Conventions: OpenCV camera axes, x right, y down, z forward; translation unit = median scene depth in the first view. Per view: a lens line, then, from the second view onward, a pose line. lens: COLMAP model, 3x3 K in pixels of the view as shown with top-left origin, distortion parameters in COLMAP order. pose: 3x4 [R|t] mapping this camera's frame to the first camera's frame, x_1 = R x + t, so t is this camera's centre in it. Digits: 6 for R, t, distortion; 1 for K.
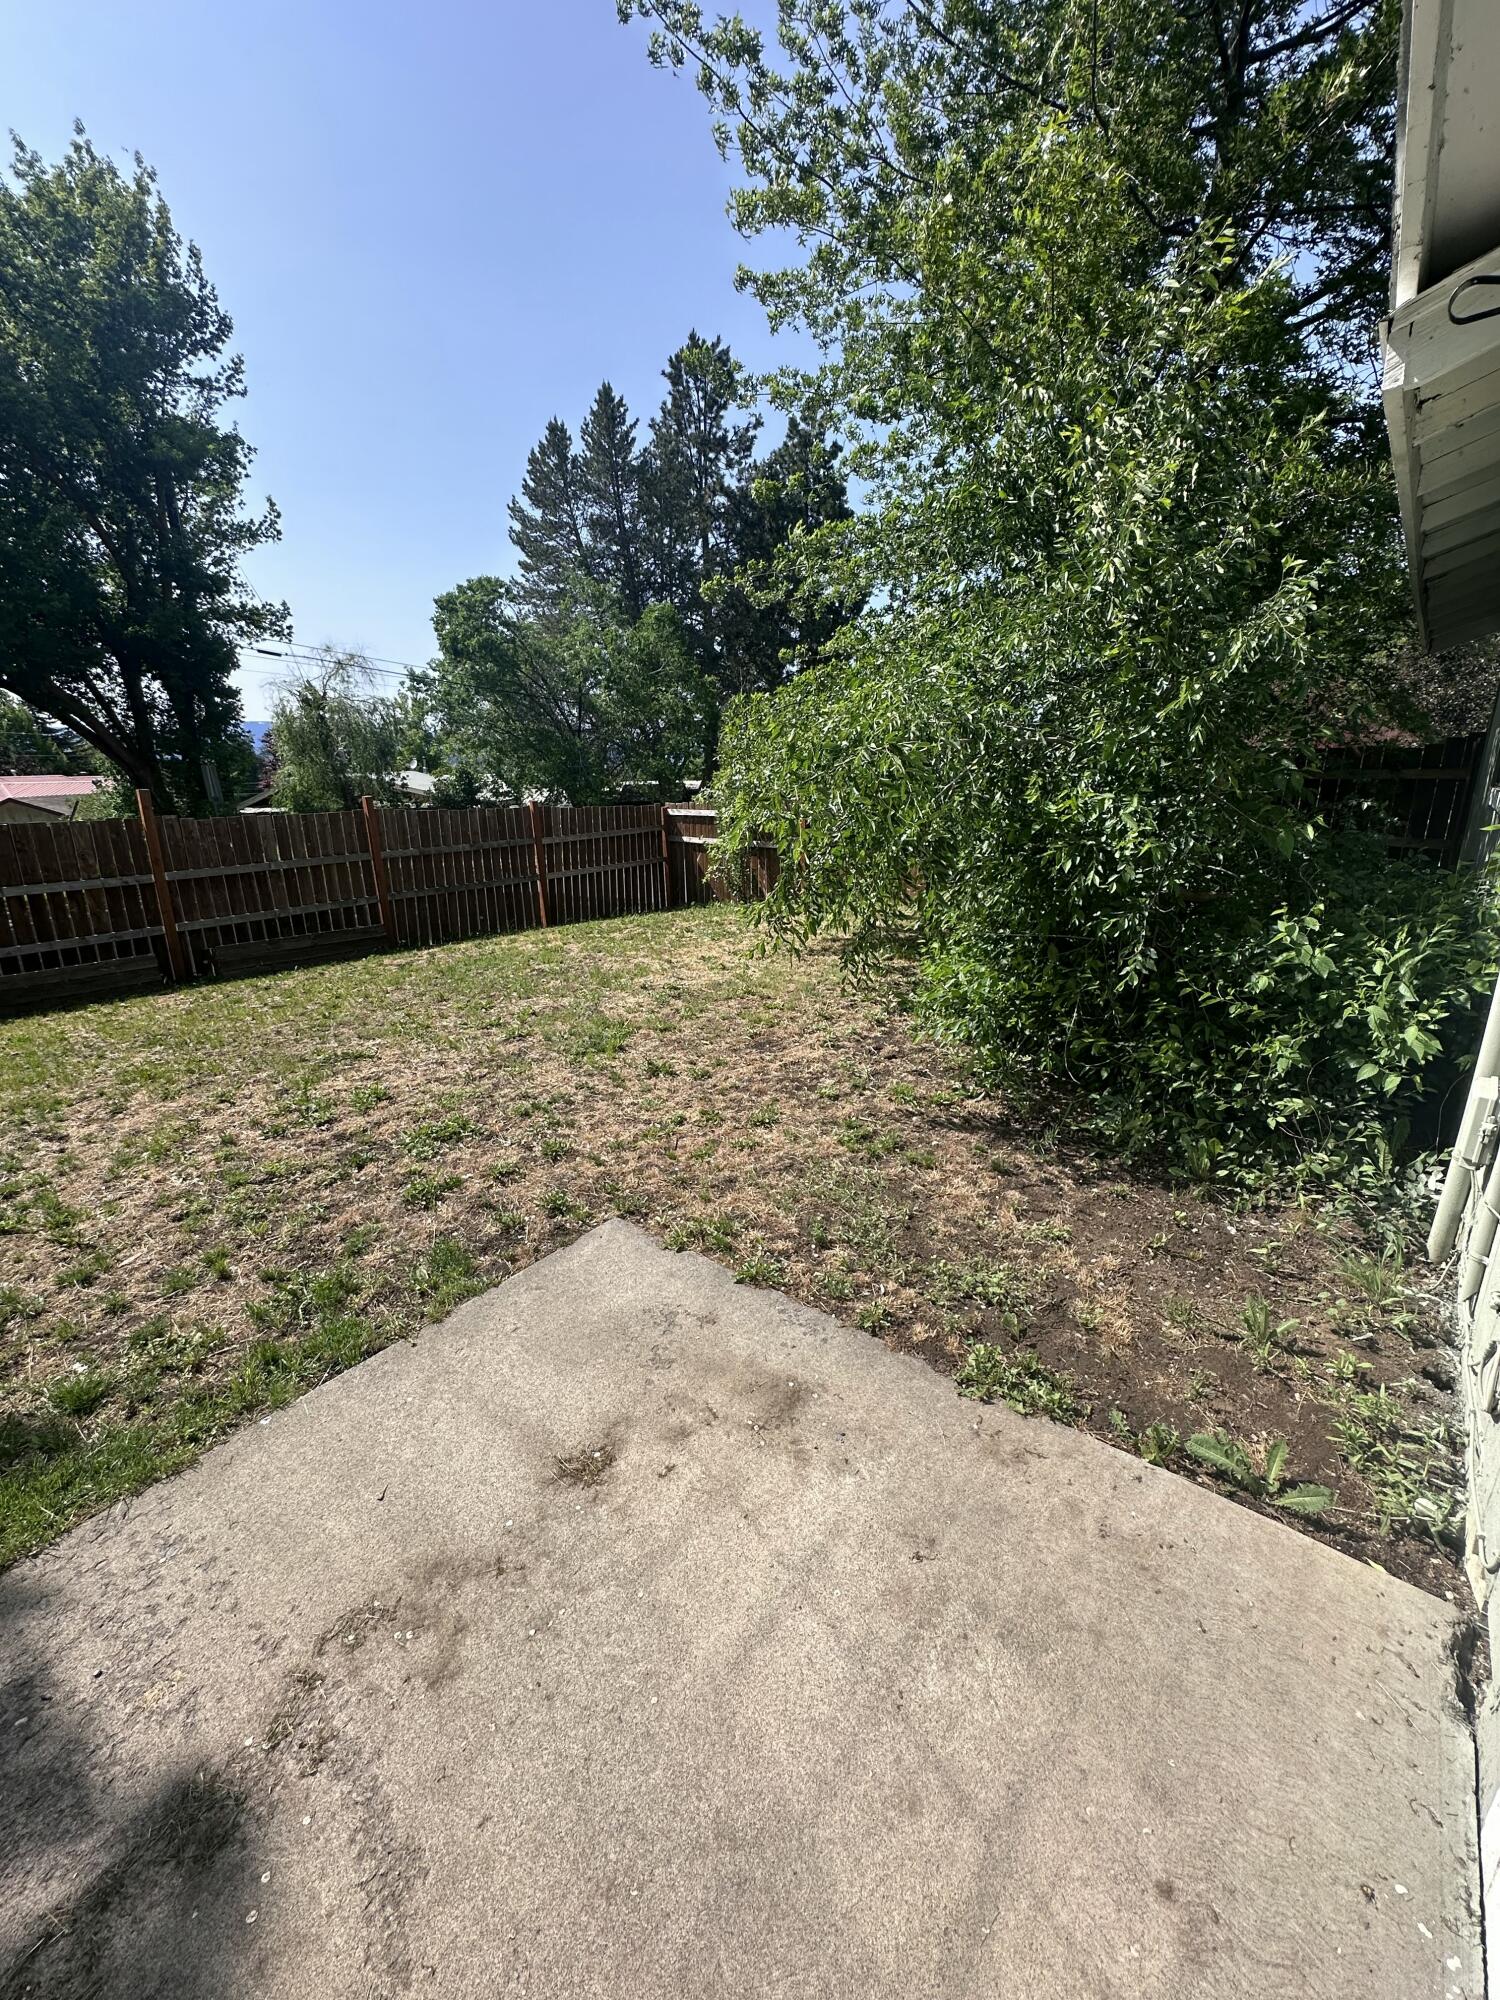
lens RADIAL K [[800.8, 0, 748.3], [0, 800.8, 1003.5], [0, 0, 1]] dist [-0.001752, -0.000033]
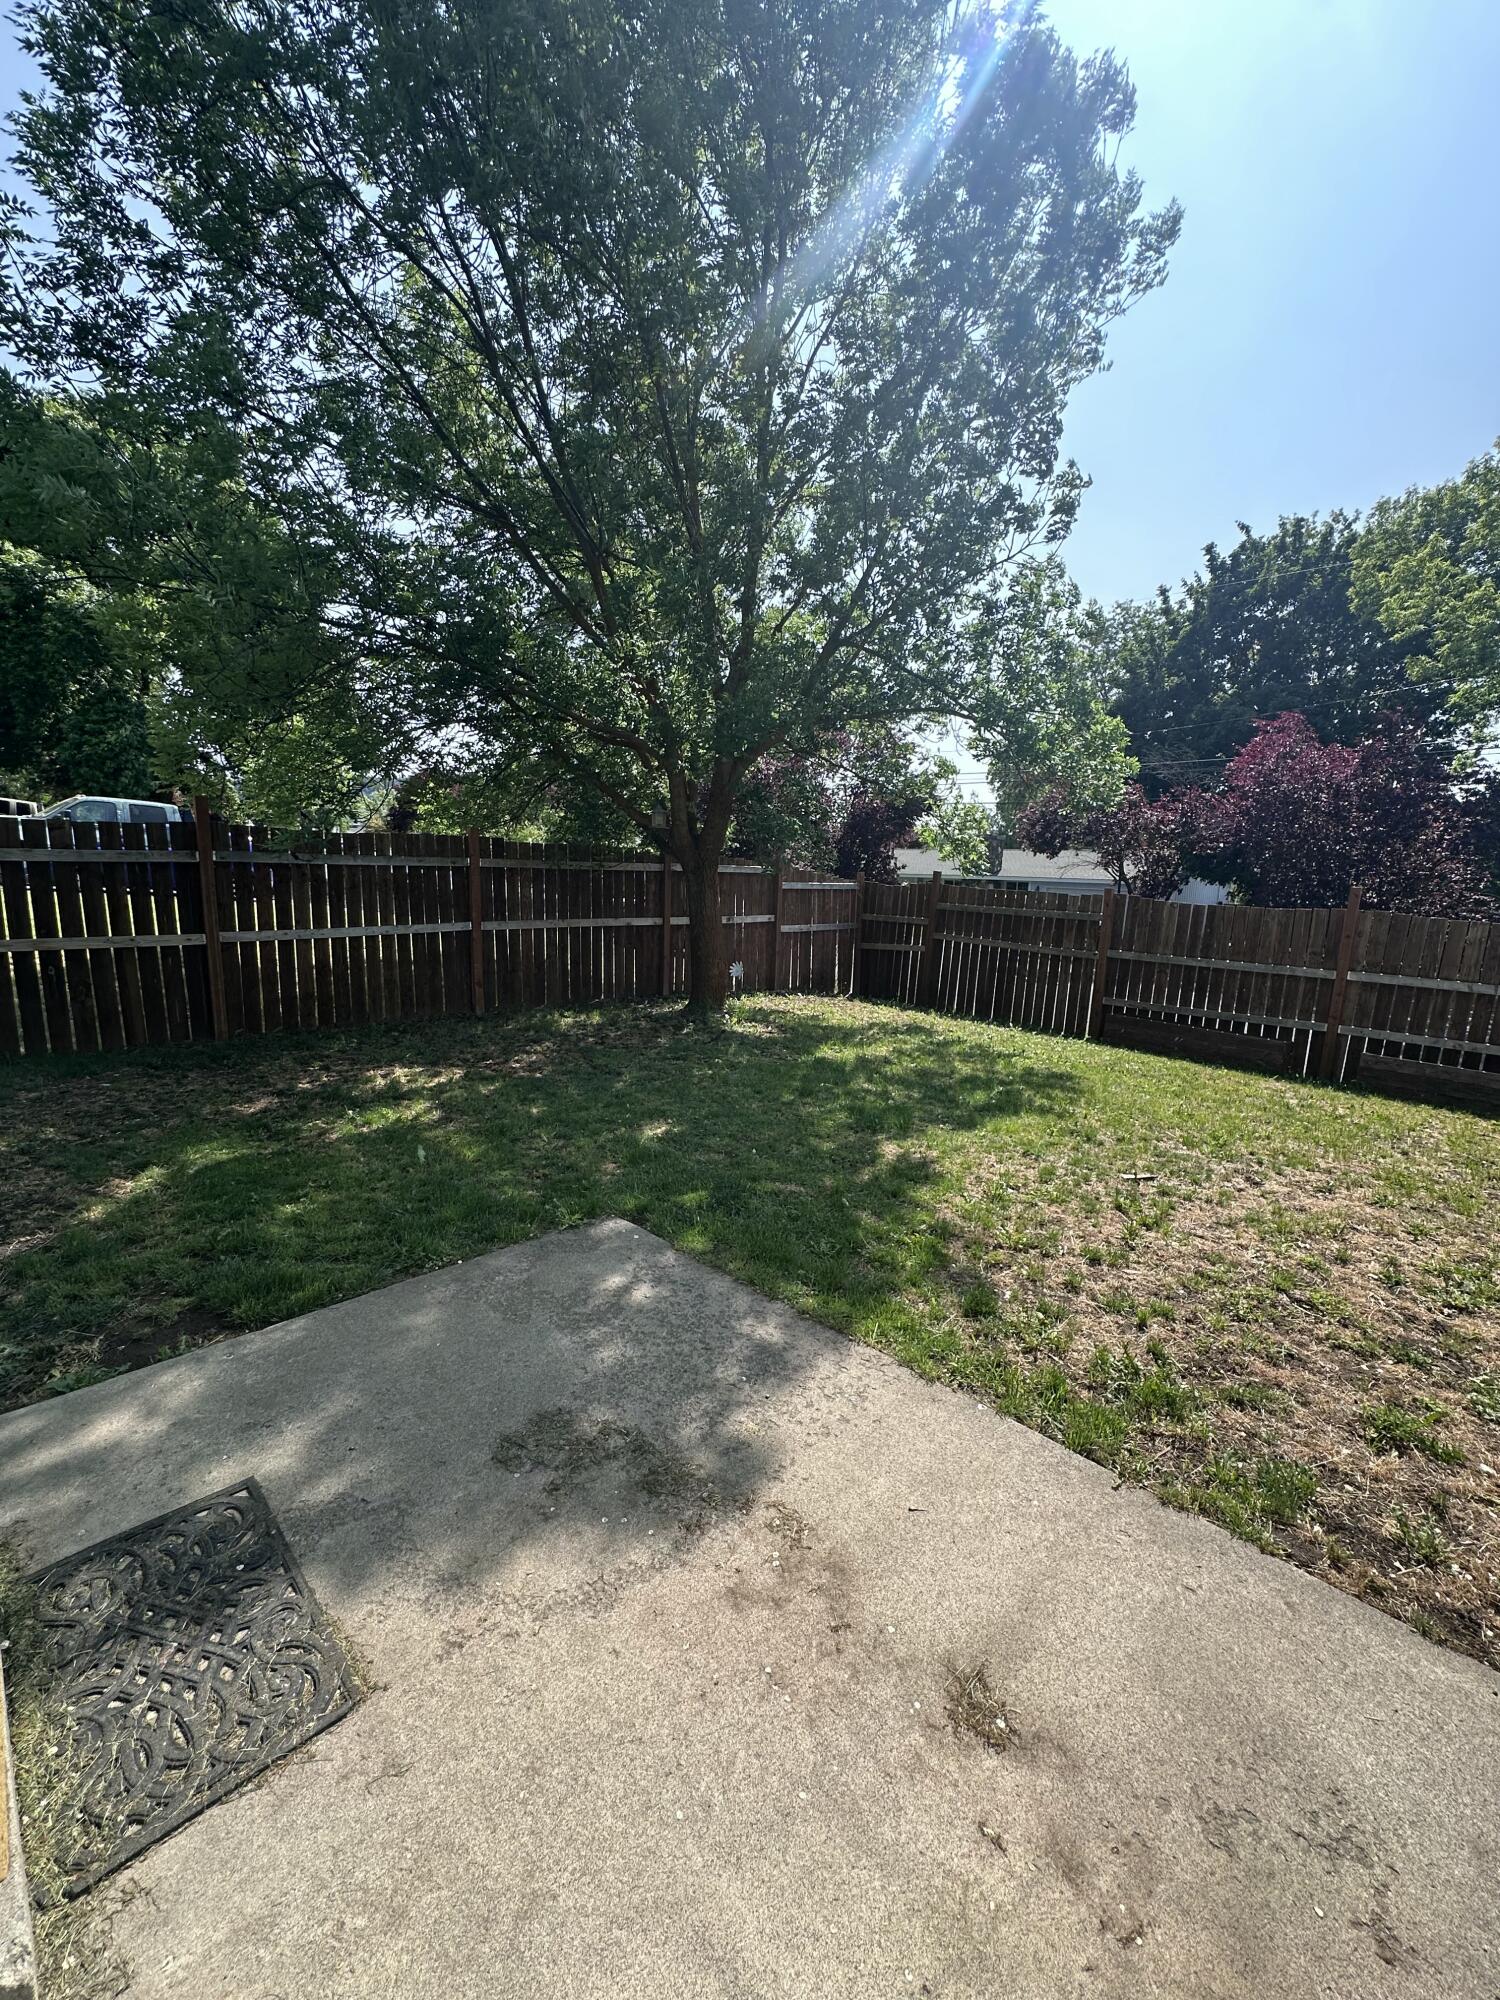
lens RADIAL K [[800.8, 0, 747.8], [0, 800.8, 1006.9], [0, 0, 1]] dist [-0.001752, -0.000033]
pose [[-0.087479, 0.186774, -0.978500, 0.278376], [-0.314400, 0.926885, 0.205029, -0.076141], [0.945251, 0.325577, -0.022361, 0.391509]]
